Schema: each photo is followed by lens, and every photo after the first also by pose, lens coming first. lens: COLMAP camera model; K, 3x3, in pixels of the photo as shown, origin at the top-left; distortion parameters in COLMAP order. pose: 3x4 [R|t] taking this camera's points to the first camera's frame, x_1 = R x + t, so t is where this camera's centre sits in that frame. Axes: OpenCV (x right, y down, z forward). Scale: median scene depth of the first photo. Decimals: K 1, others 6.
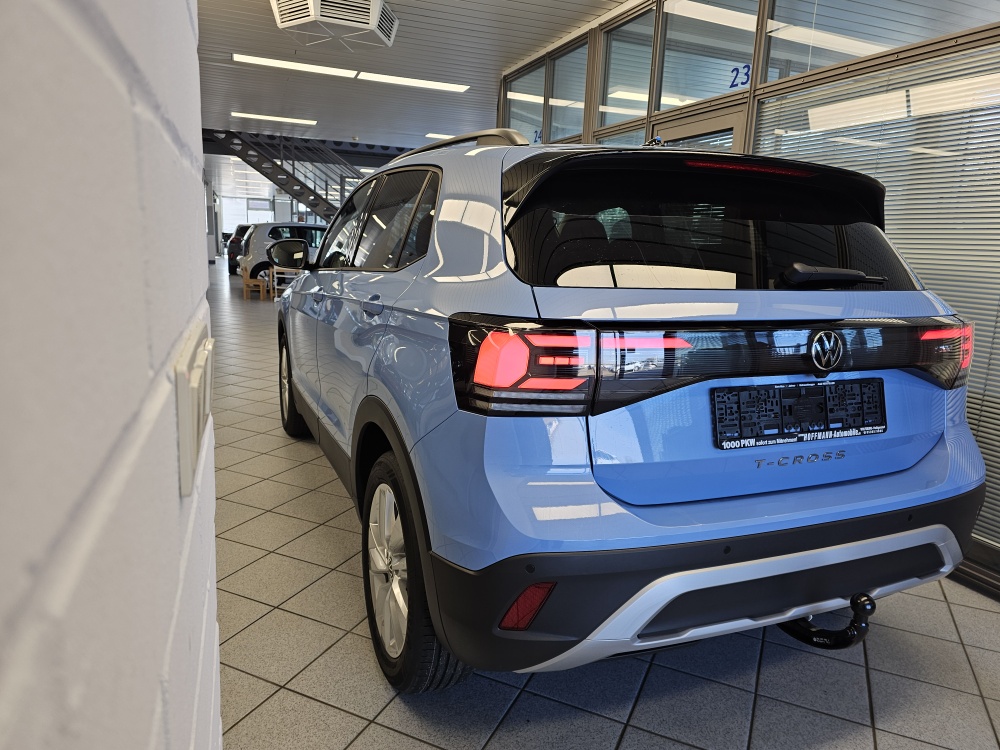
lens RADIAL K [[682.0, 0, 502.5], [0, 682.0, 369.7], [0, 0, 1]] dist [0.056462, -0.063010]
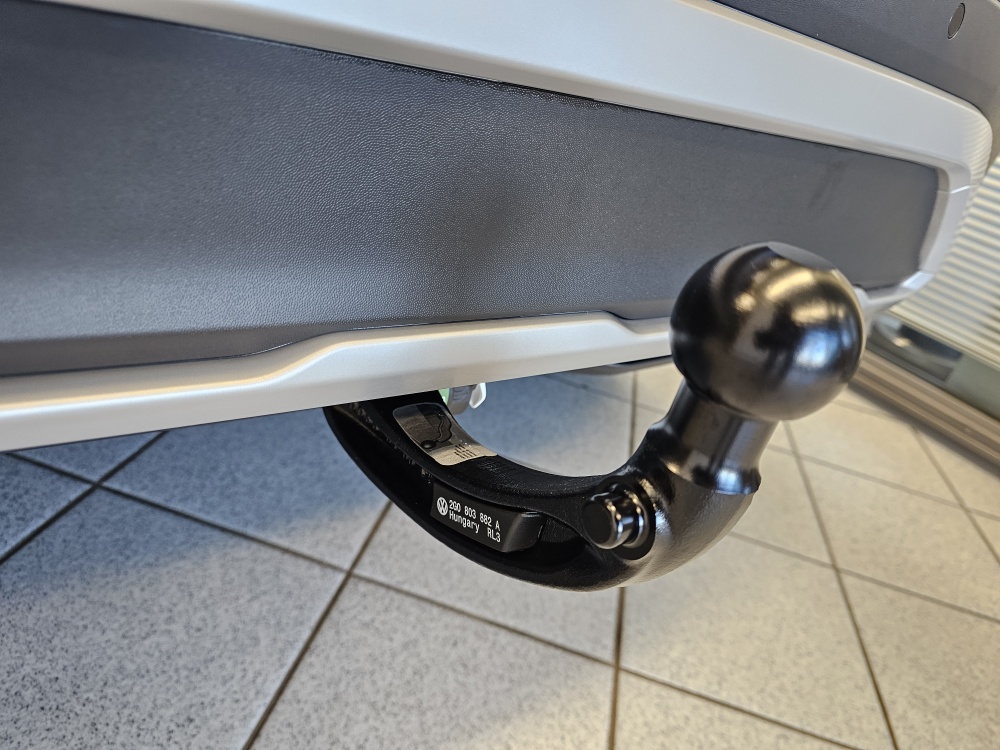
lens RADIAL K [[682.0, 0, 502.5], [0, 682.0, 369.7], [0, 0, 1]] dist [0.056462, -0.063010]
pose [[0.956316, 0.069379, 0.283984, 0.348135], [-0.158219, 0.939690, 0.303232, 0.249769], [-0.245819, -0.334917, 0.909617, 0.706923]]
